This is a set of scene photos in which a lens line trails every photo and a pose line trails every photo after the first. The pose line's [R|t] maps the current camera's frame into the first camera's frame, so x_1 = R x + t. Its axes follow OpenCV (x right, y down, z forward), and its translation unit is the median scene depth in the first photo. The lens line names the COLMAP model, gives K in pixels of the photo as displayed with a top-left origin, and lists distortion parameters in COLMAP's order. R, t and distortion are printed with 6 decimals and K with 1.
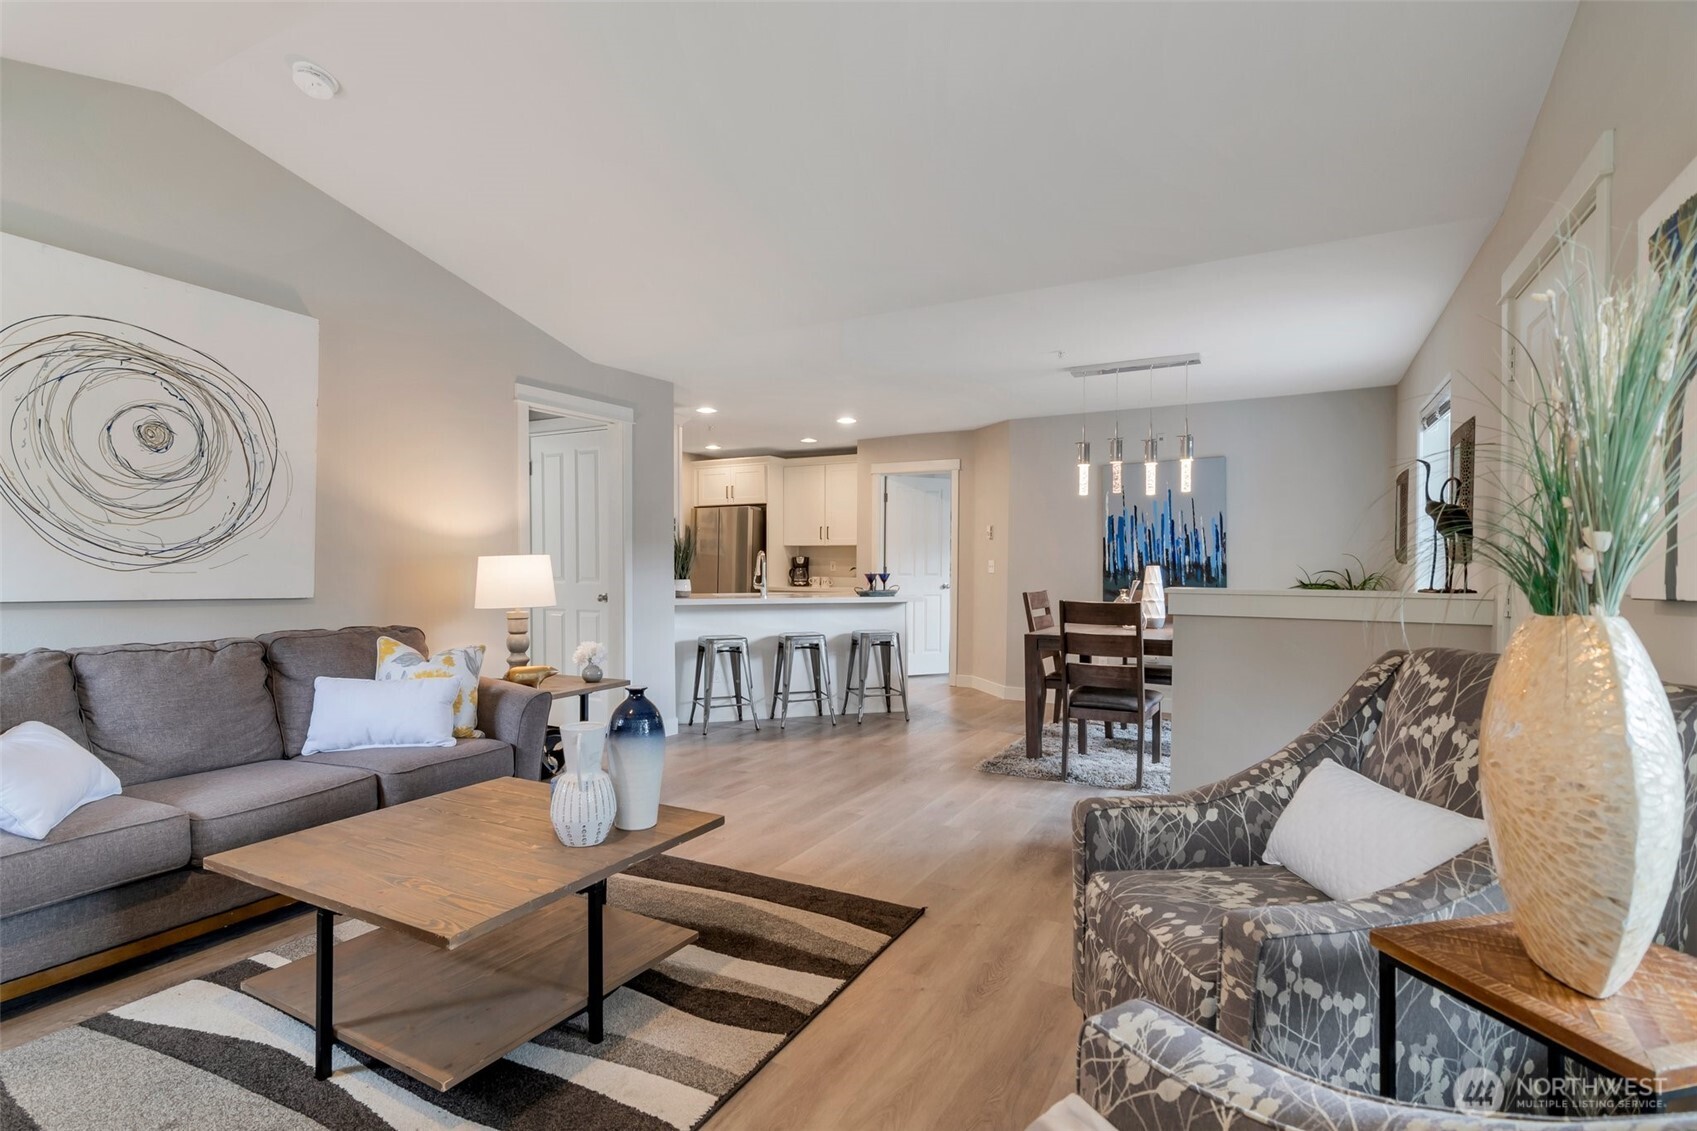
lens RADIAL K [[846.1, 0, 847.5], [0, 846.1, 570.1], [0, 0, 1]] dist [-0.000219, 0.001509]
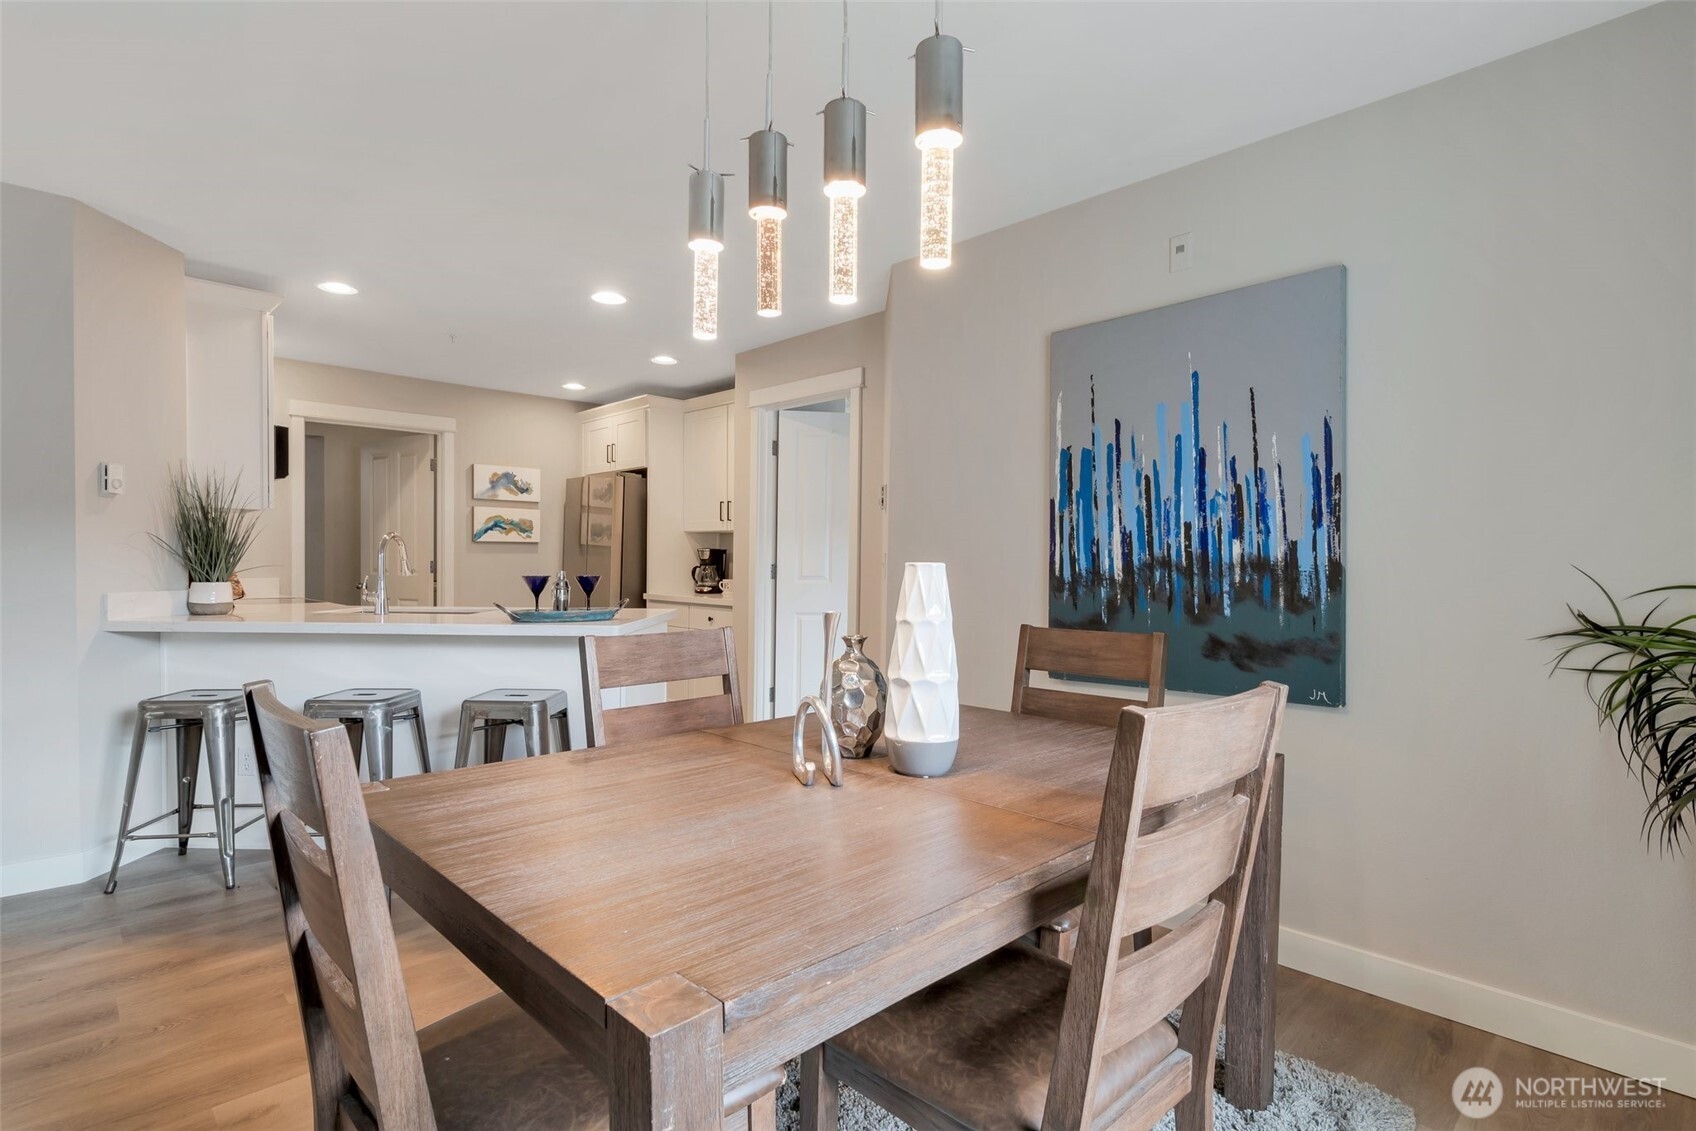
lens RADIAL K [[845.6, 0, 848.7], [0, 845.6, 559.6], [0, 0, 1]] dist [-0.000219, 0.001509]
pose [[0.944240, 0.005512, -0.329211, 0.335721], [-0.009706, 0.999891, -0.011098, -0.001844], [0.329114, 0.013674, 0.944191, 0.540465]]
